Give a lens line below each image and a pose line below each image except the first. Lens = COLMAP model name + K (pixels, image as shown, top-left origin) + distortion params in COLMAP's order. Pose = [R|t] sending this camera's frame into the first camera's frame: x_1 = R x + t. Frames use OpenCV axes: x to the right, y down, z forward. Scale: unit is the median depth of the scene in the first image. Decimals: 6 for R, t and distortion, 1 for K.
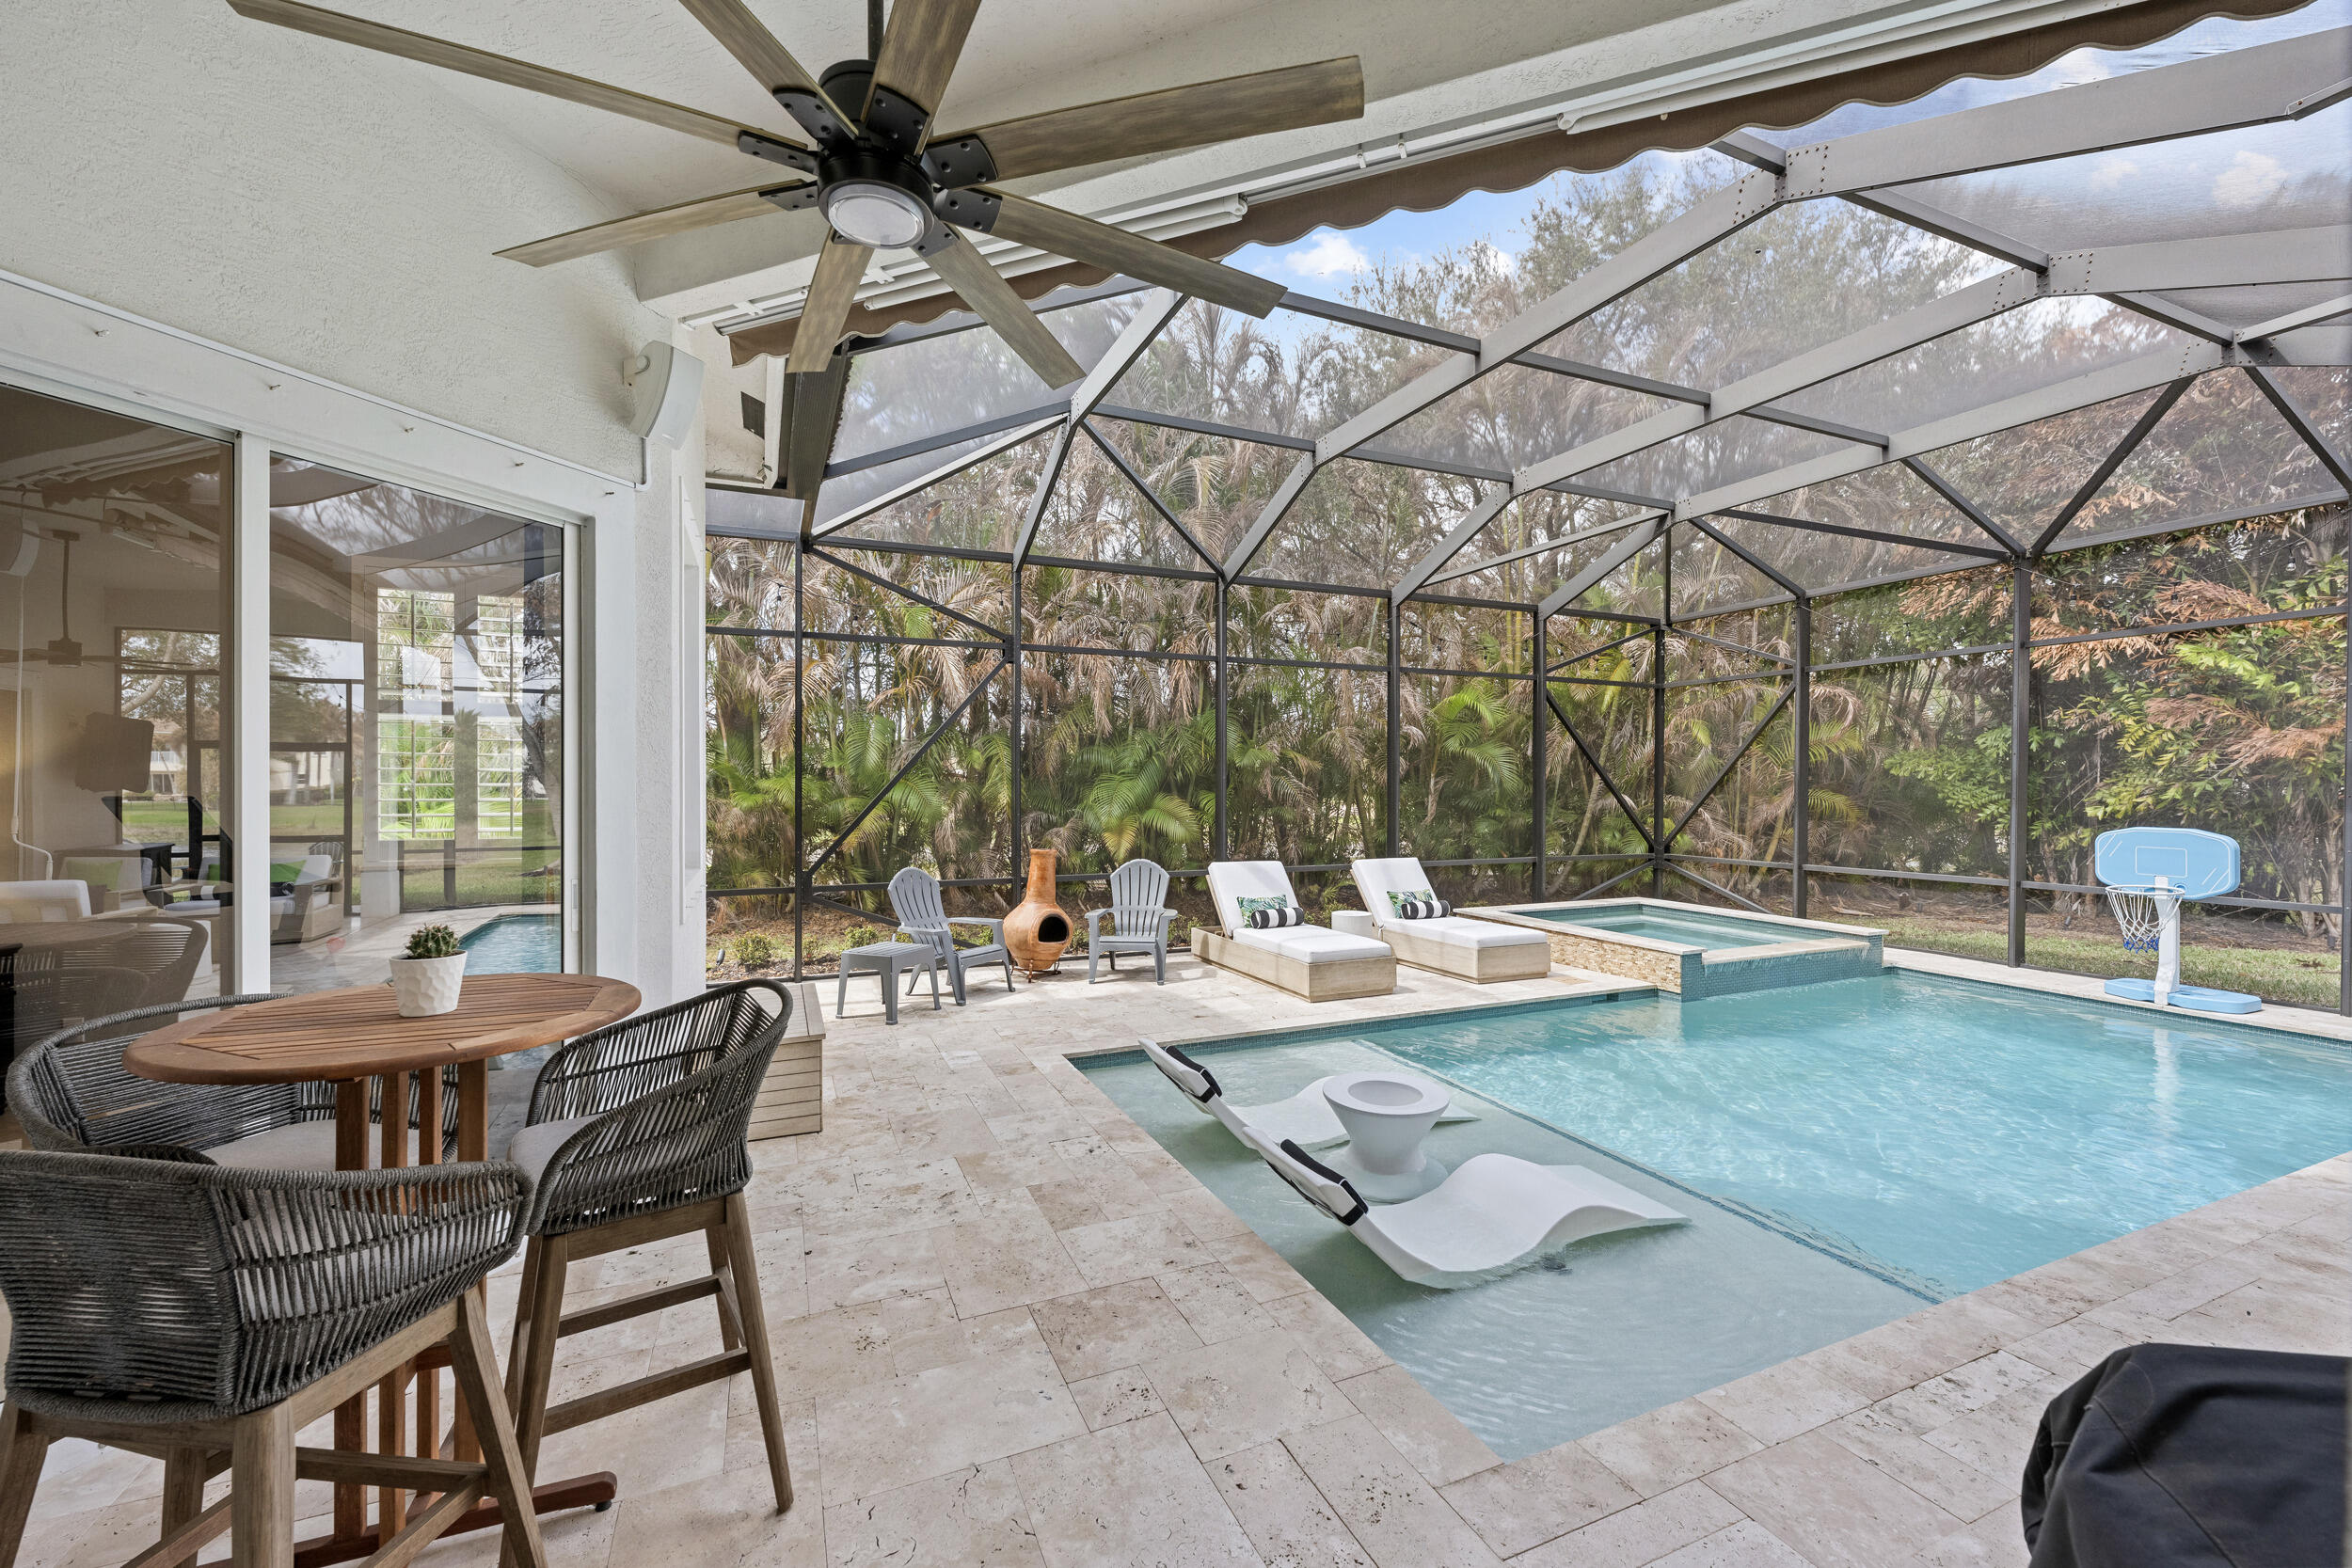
lens RADIAL K [[932.0, 0, 1179.0], [0, 932.0, 789.5], [0, 0, 1]] dist [-0.001428, -0.000094]
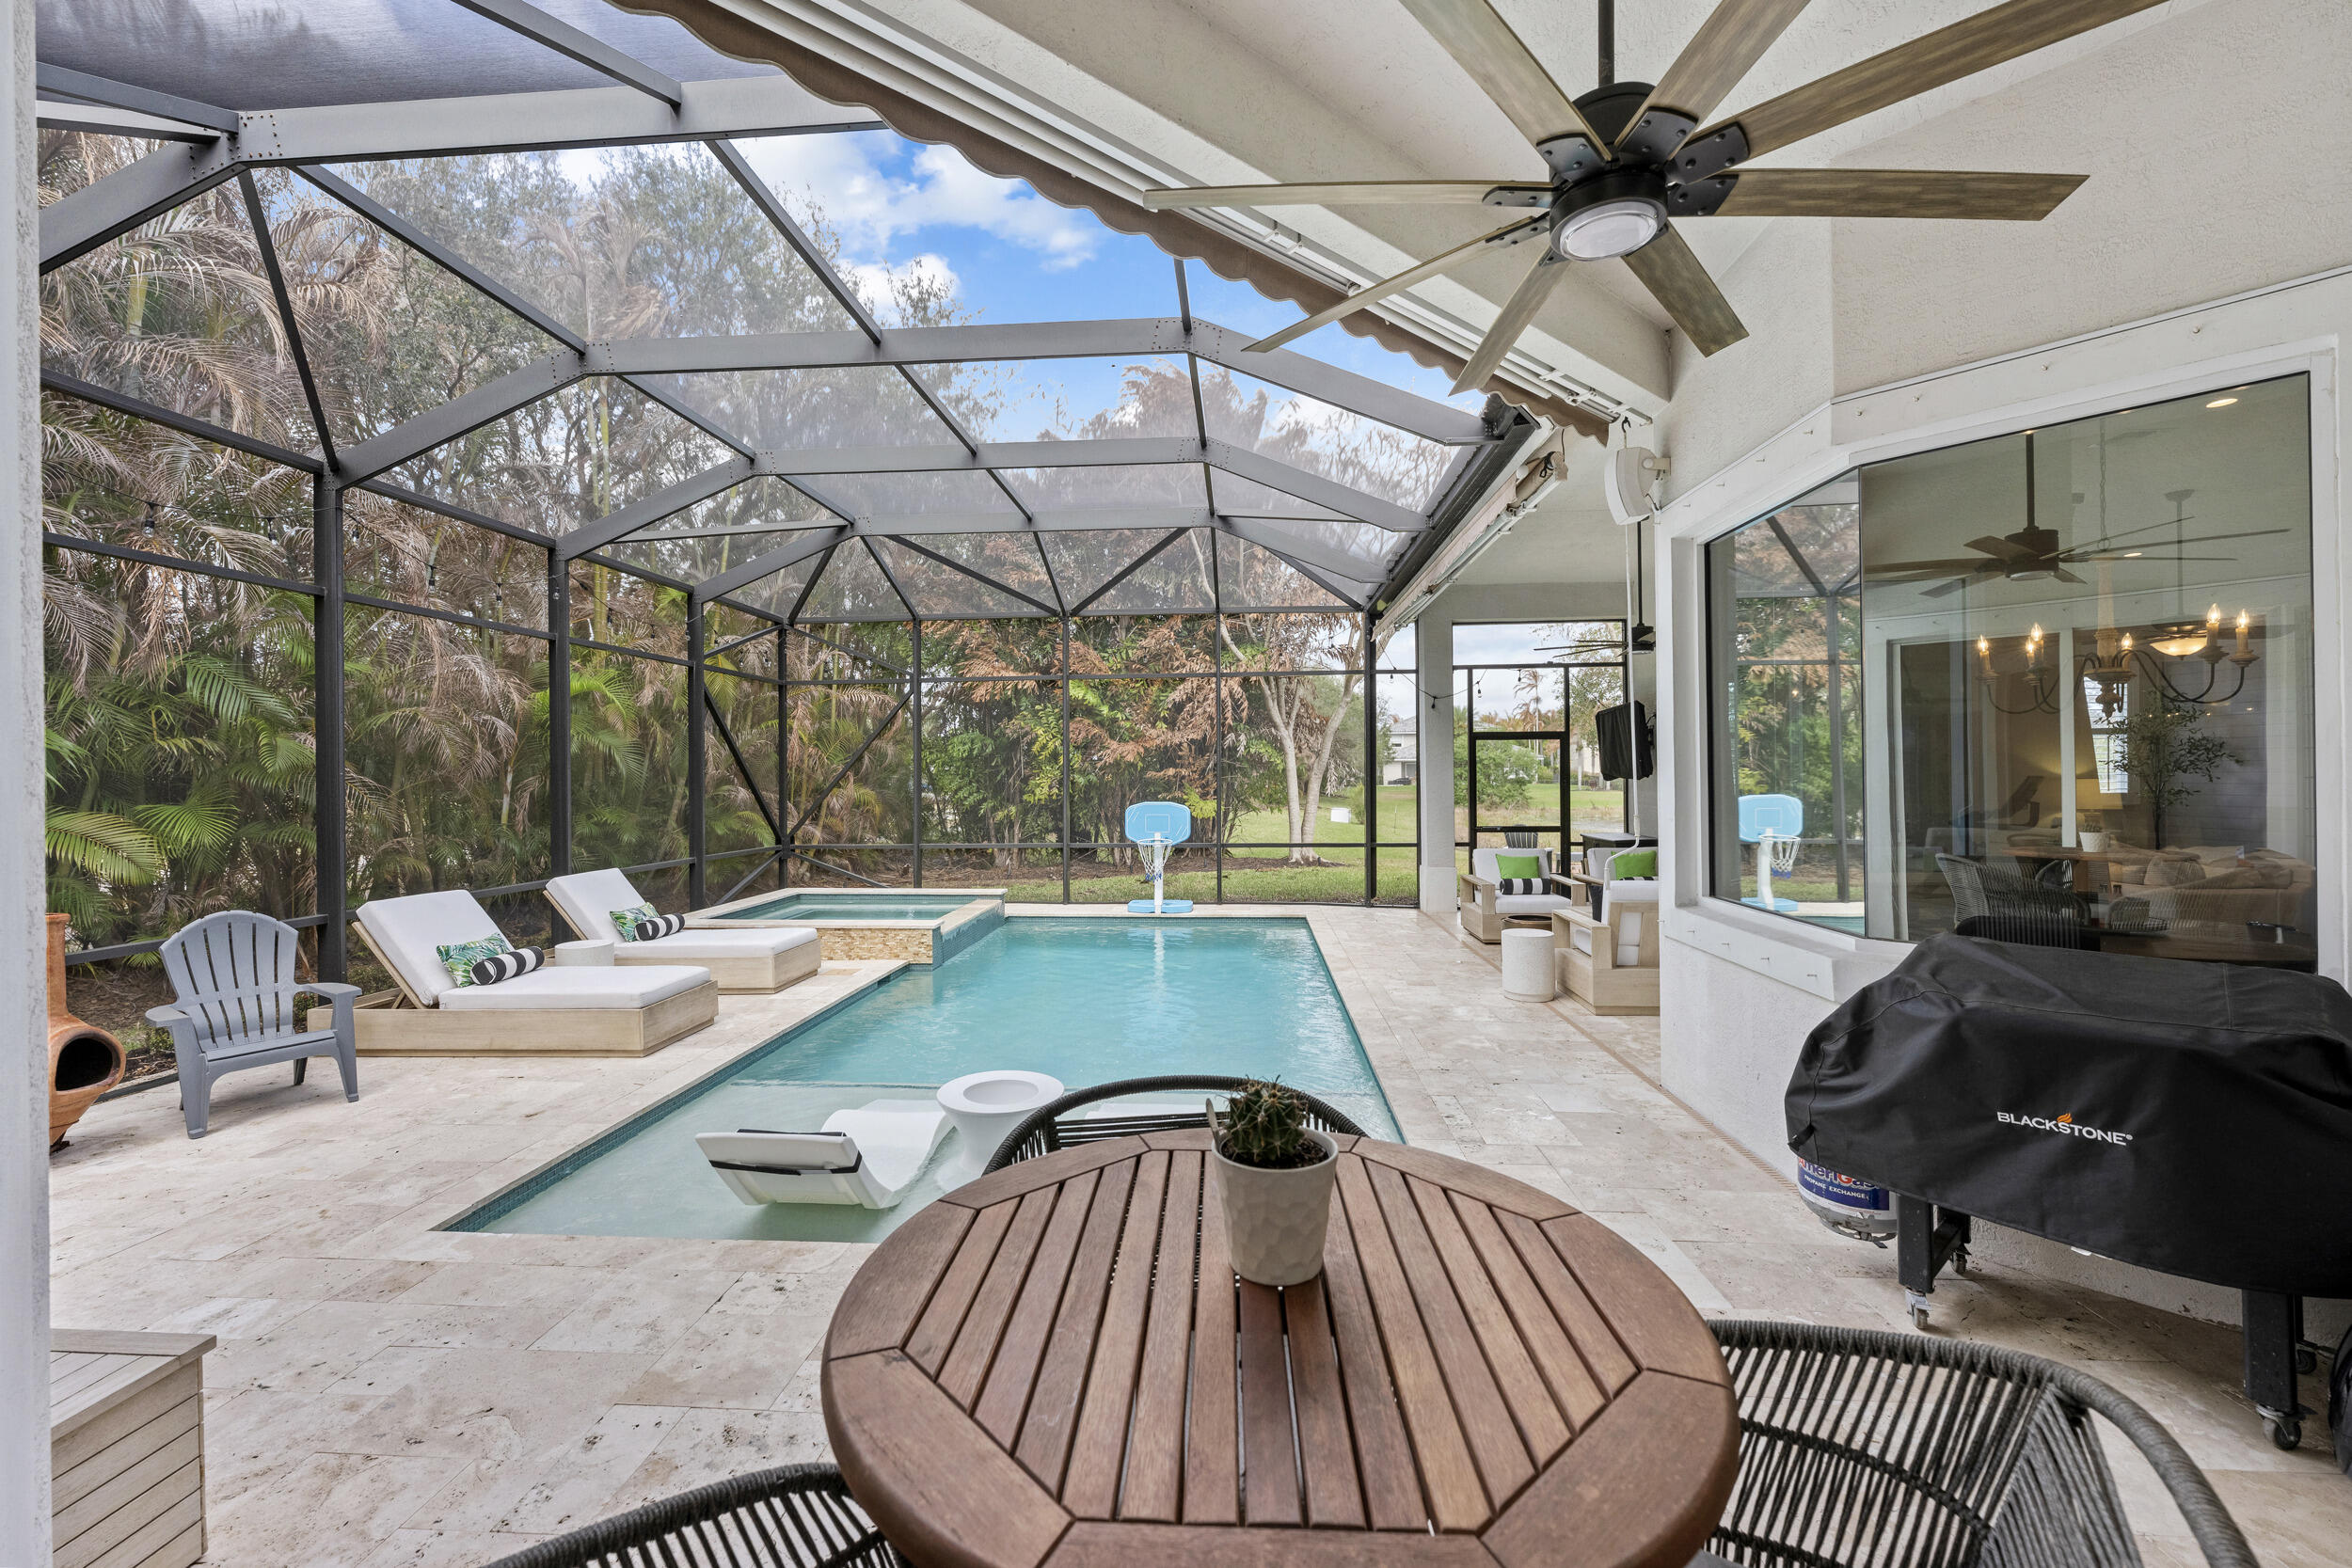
lens RADIAL K [[942.1, 0, 1169.1], [0, 942.1, 772.4], [0, 0, 1]] dist [-0.002173, 0.000051]
pose [[0.469823, -0.004092, 0.882751, -0.354320], [0.014709, 0.999887, -0.003193, -0.004013], [-0.882638, 0.014485, 0.469830, 0.227967]]
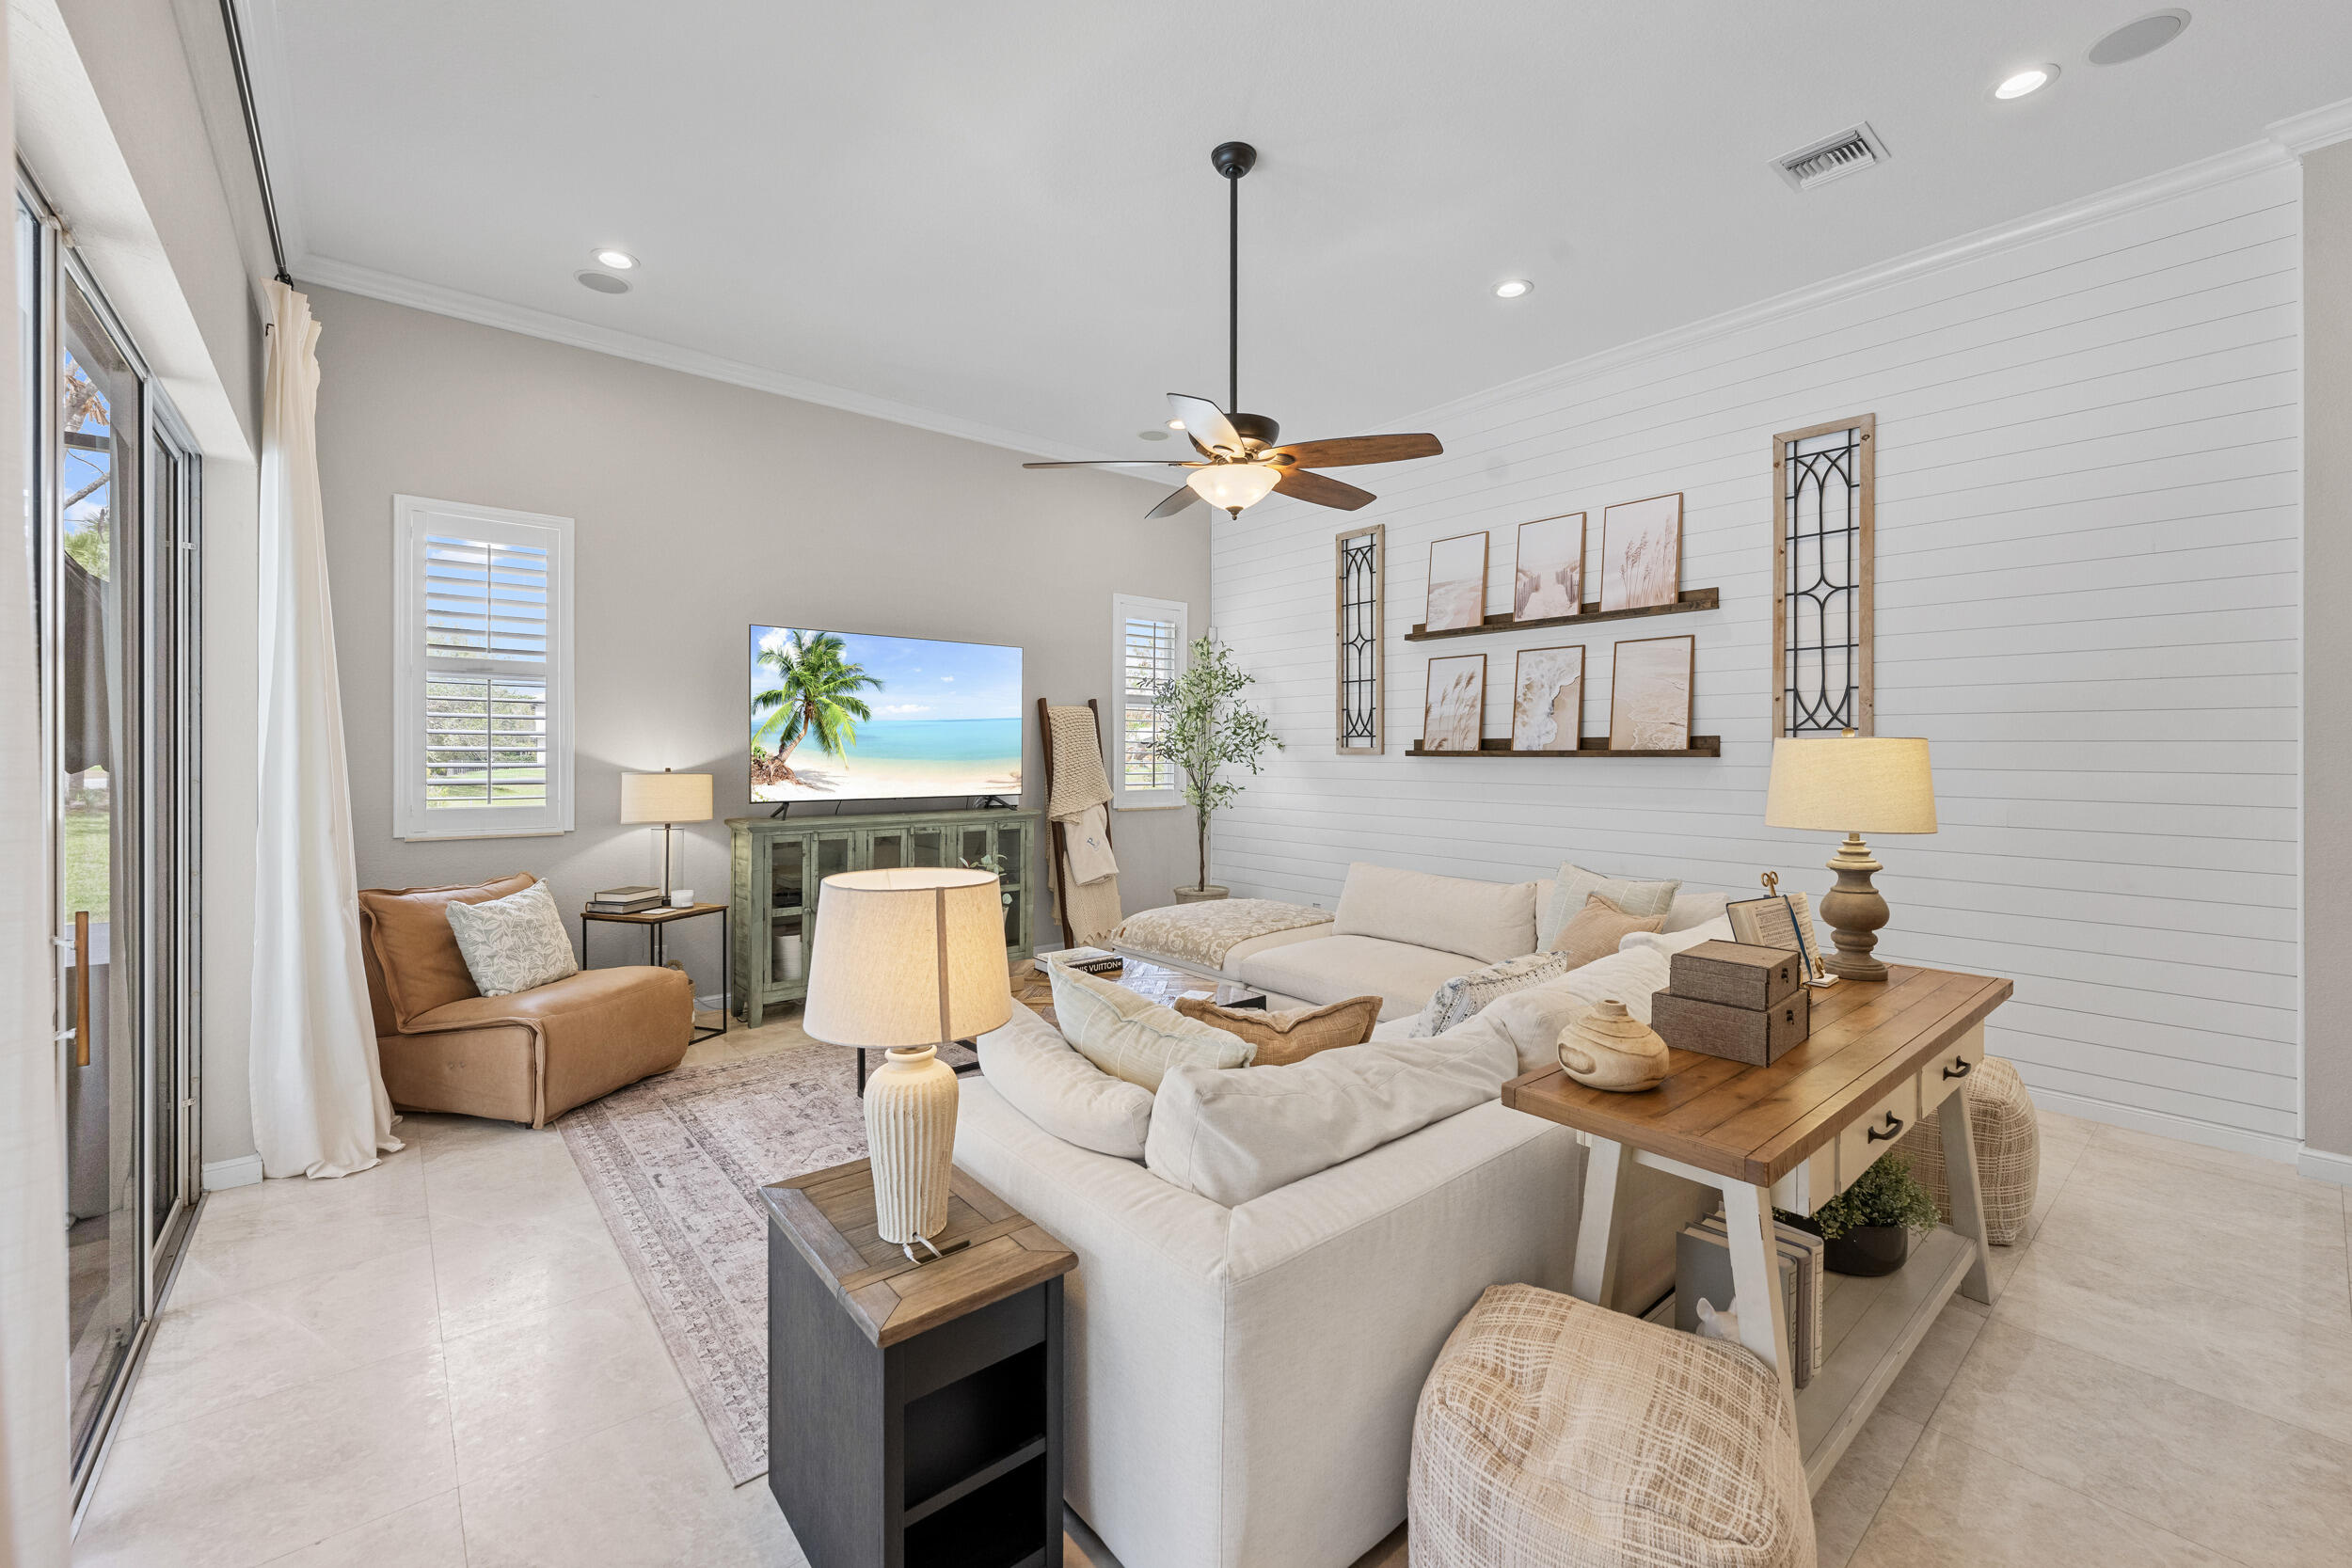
lens RADIAL K [[950.0, 0, 1168.4], [0, 950.0, 784.4], [0, 0, 1]] dist [-0.009004, -0.000109]
pose [[-0.272670, -0.032314, 0.961565, 0.693463], [0.003298, 0.999399, 0.034521, 0.004201], [-0.962102, 0.012584, -0.272399, -0.130275]]
